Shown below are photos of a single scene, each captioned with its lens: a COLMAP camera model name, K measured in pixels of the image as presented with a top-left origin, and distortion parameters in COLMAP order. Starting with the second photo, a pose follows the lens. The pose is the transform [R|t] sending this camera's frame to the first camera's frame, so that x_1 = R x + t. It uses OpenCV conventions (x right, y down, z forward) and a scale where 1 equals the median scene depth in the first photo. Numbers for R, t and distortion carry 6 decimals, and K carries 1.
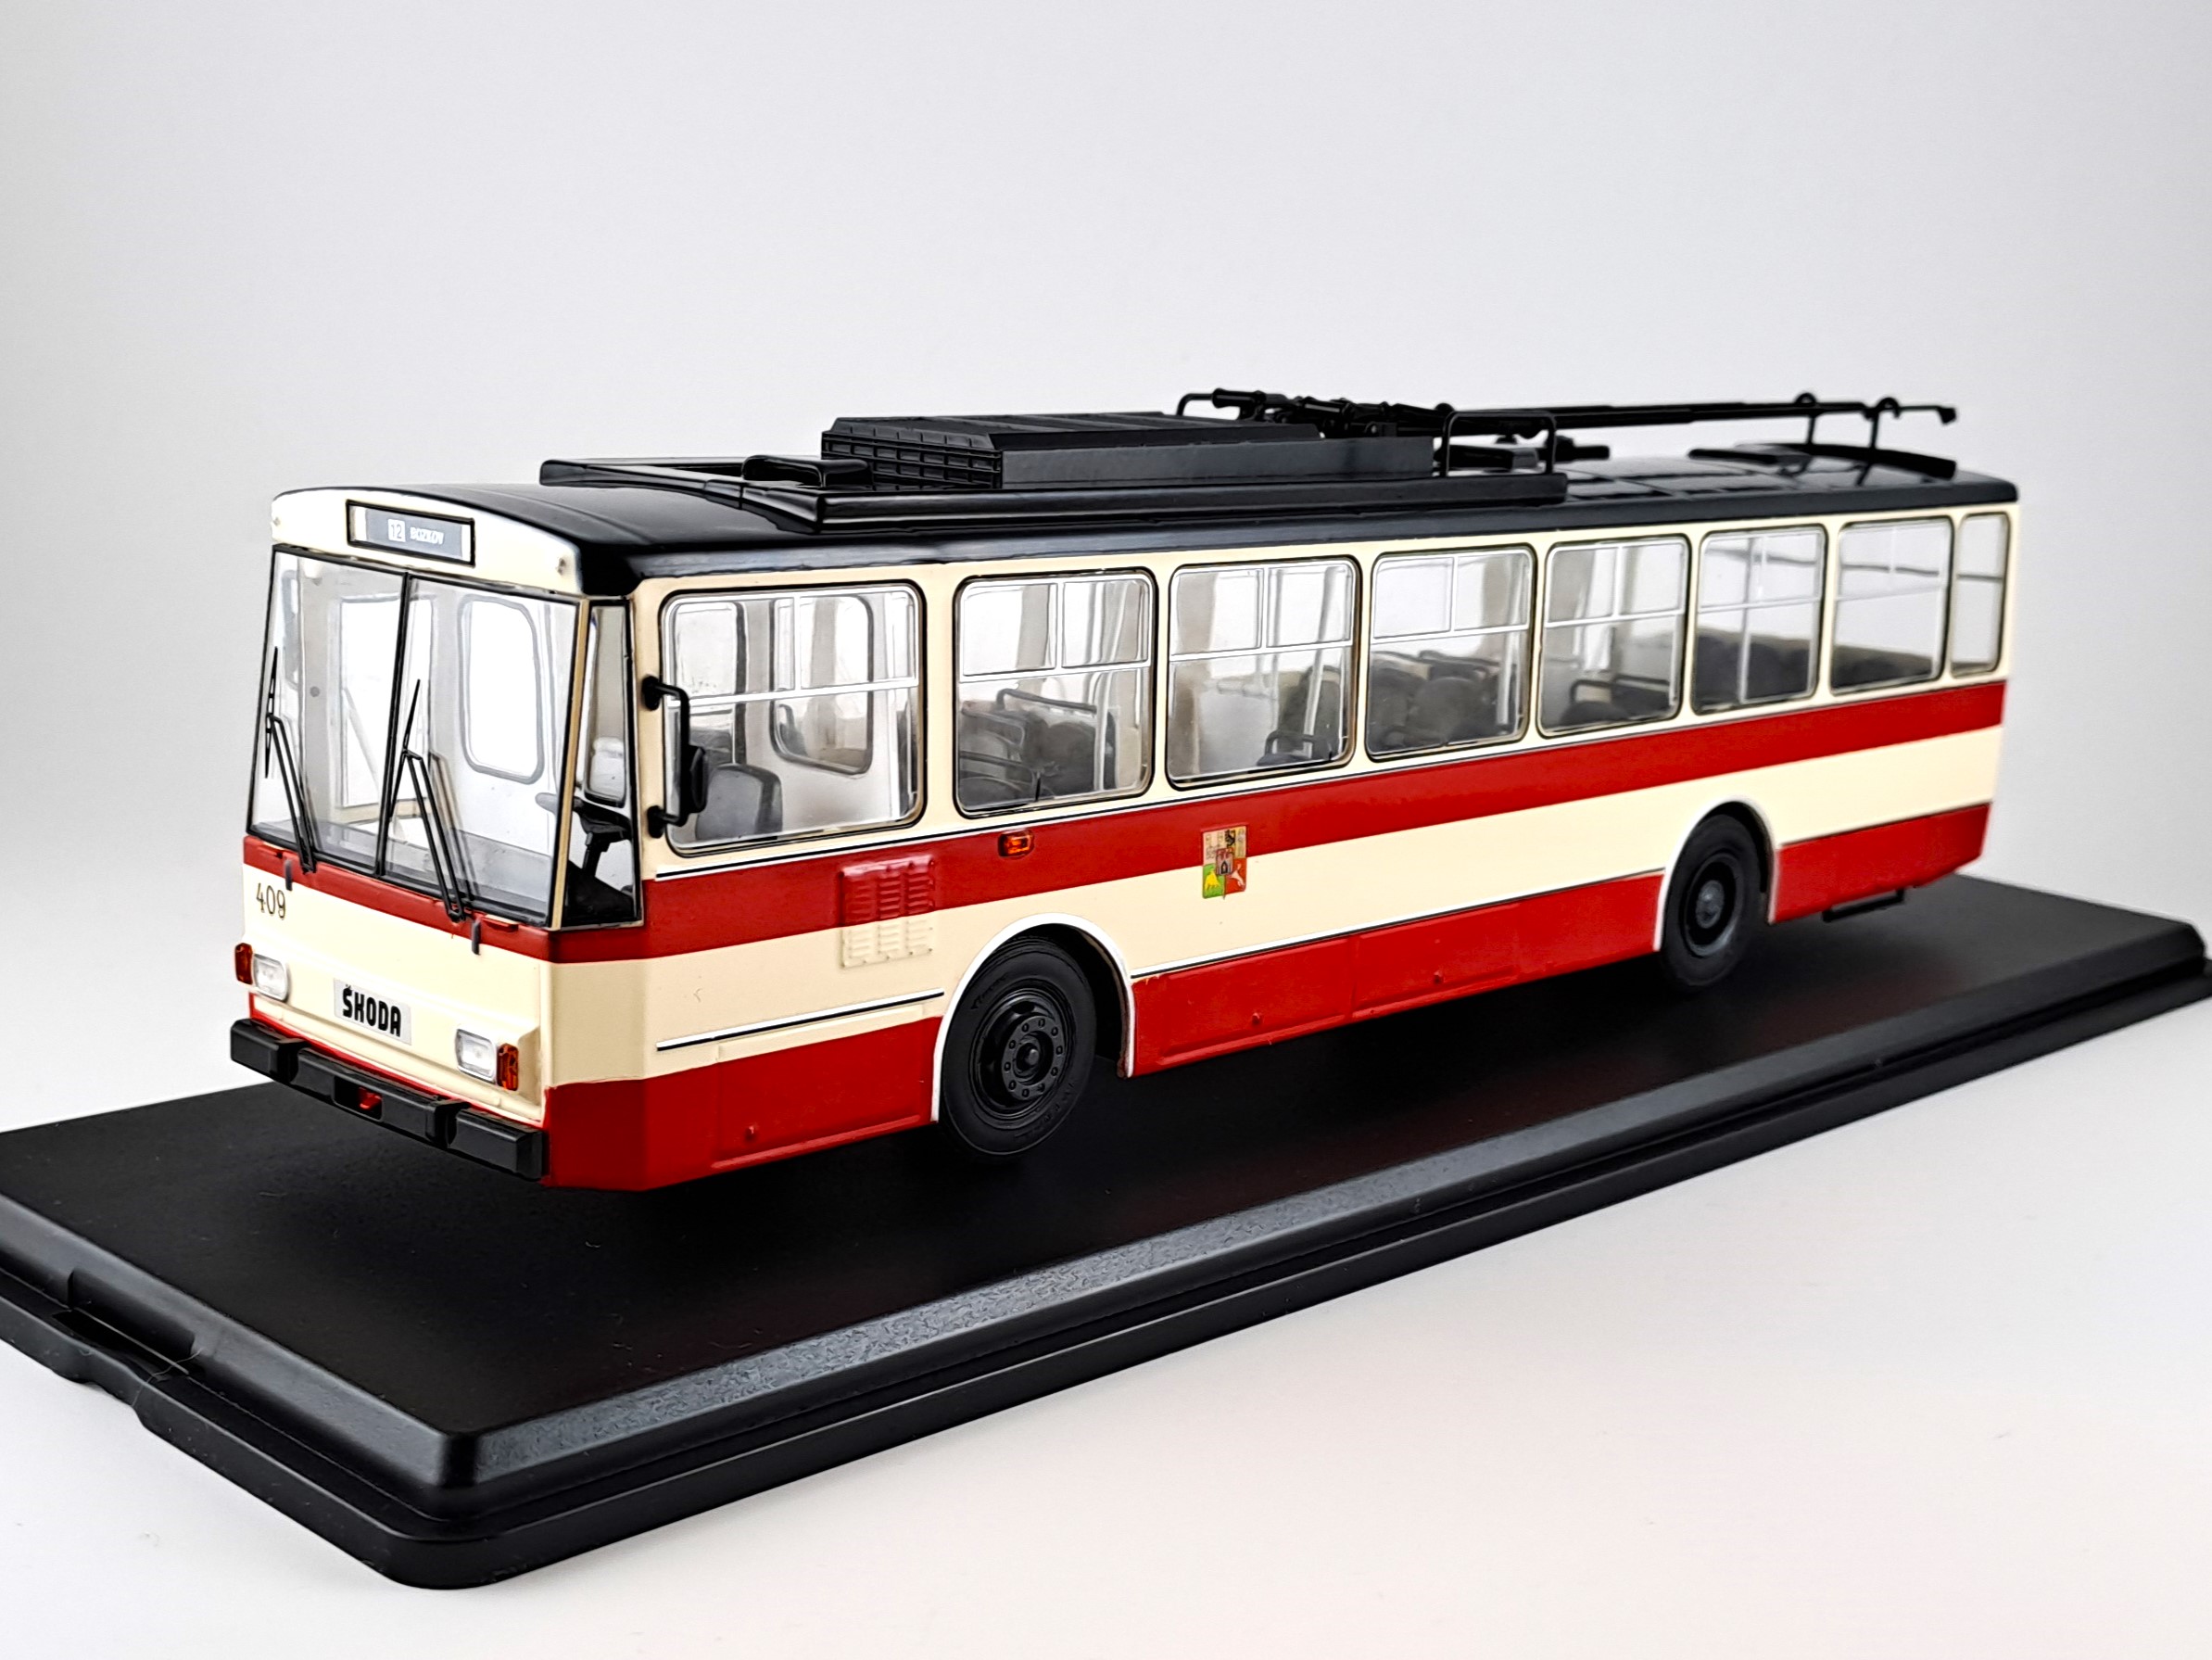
lens RADIAL K [[3120.3, 0, 1106.0], [0, 3120.3, 830.0], [0, 0, 1]] dist [-0.023250, -0.029801]
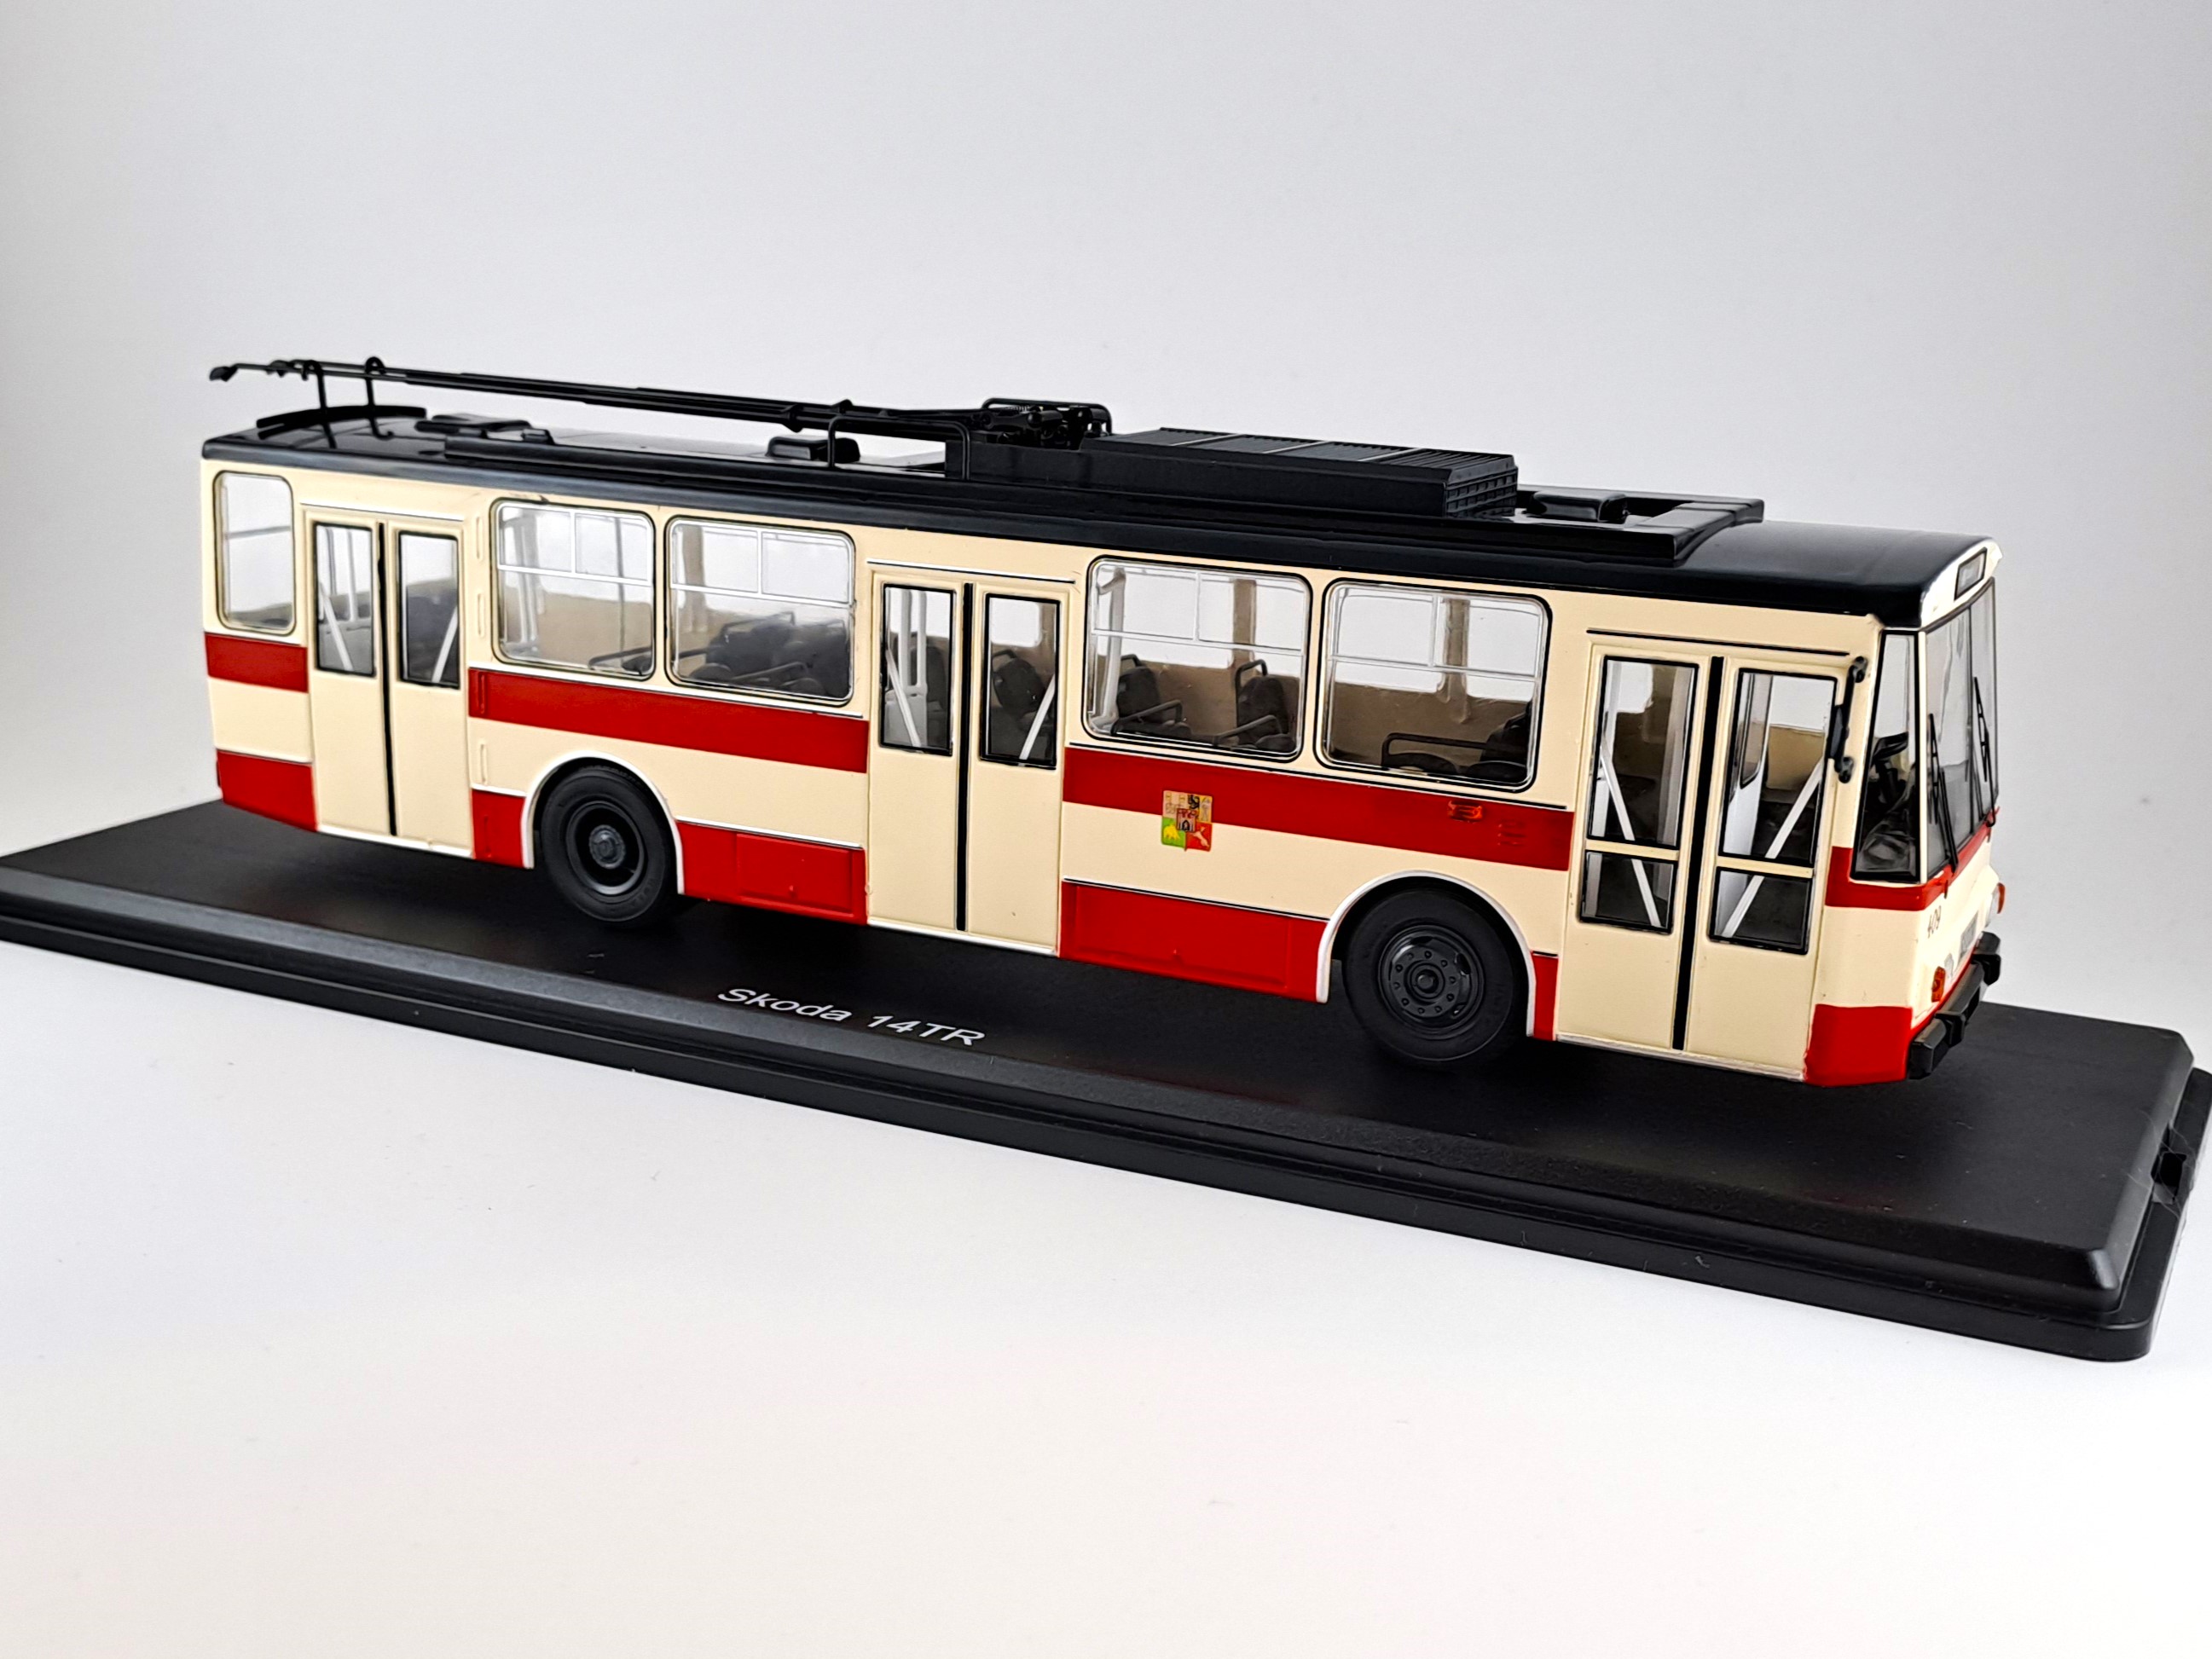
lens RADIAL K [[1806.3, 0, 1106.0], [0, 1806.3, 829.5], [0, 0, 1]] dist [-0.001149, -0.002659]
pose [[0.406499, 0.233271, -0.883370, 0.634058], [-0.196301, 0.966576, 0.164912, -0.093873], [0.892314, 0.106369, 0.438704, 0.673577]]
